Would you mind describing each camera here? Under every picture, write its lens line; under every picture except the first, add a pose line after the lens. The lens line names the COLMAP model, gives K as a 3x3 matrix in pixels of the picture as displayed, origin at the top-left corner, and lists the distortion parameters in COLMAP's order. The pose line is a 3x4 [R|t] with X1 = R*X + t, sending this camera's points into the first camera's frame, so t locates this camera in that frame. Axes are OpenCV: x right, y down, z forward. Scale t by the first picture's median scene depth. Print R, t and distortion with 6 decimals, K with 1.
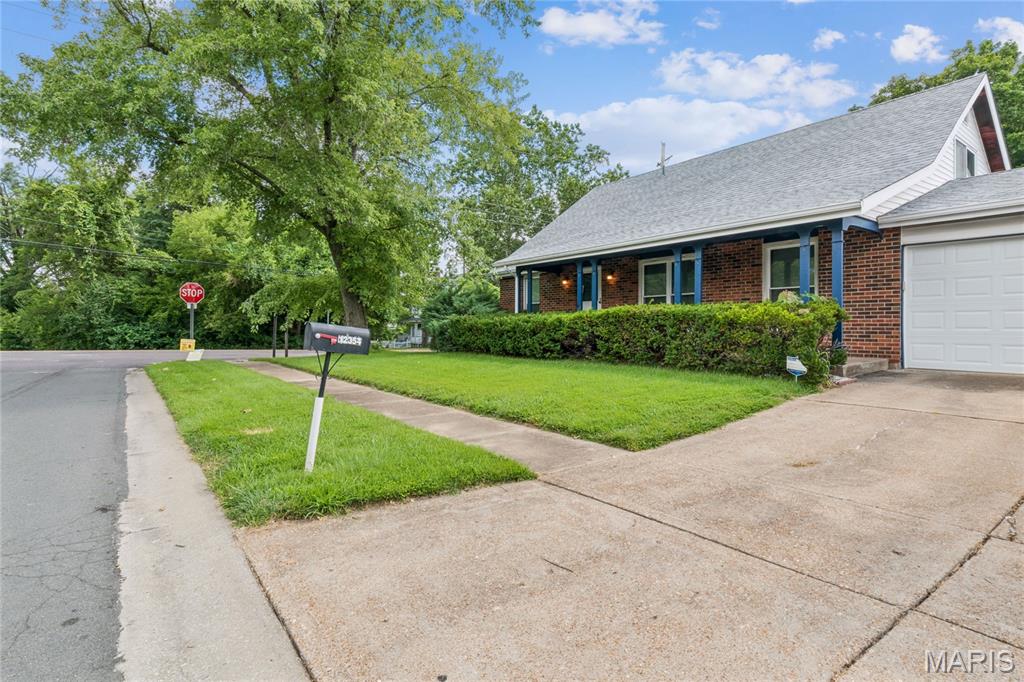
lens RADIAL K [[579.0, 0, 512.0], [0, 579.0, 341.0], [0, 0, 1]] dist [0.001657, -0.000045]
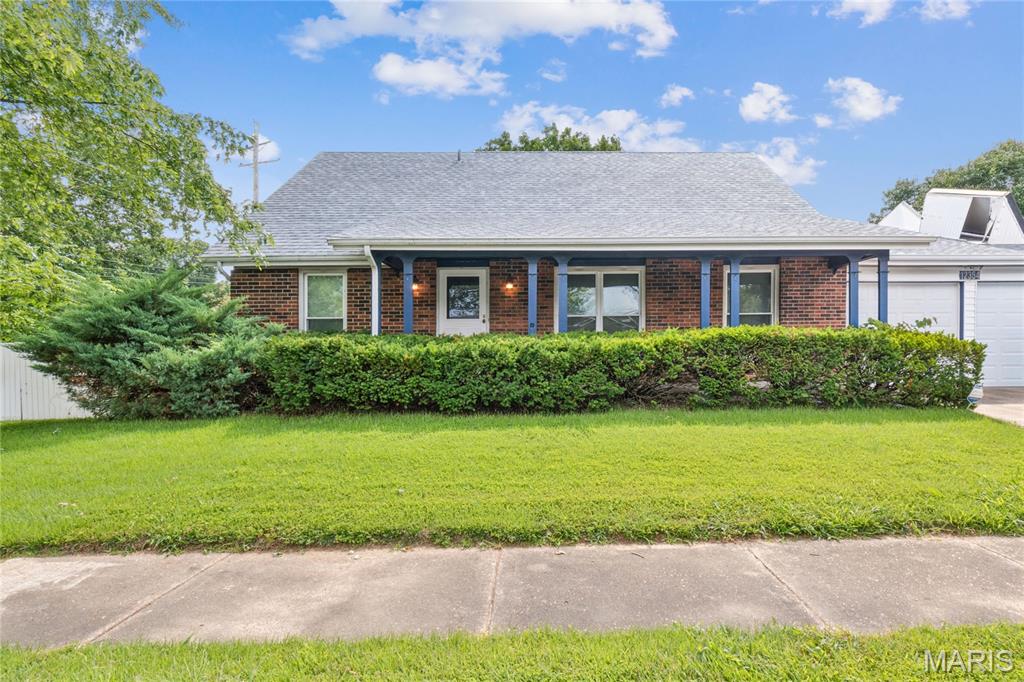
lens RADIAL K [[579.0, 0, 512.0], [0, 579.0, 341.0], [0, 0, 1]] dist [0.001657, -0.000045]
pose [[0.495168, 0.020324, 0.868560, -0.458684], [0.035746, 0.998403, -0.043741, -0.017957], [-0.868062, 0.052707, 0.493651, 0.740747]]
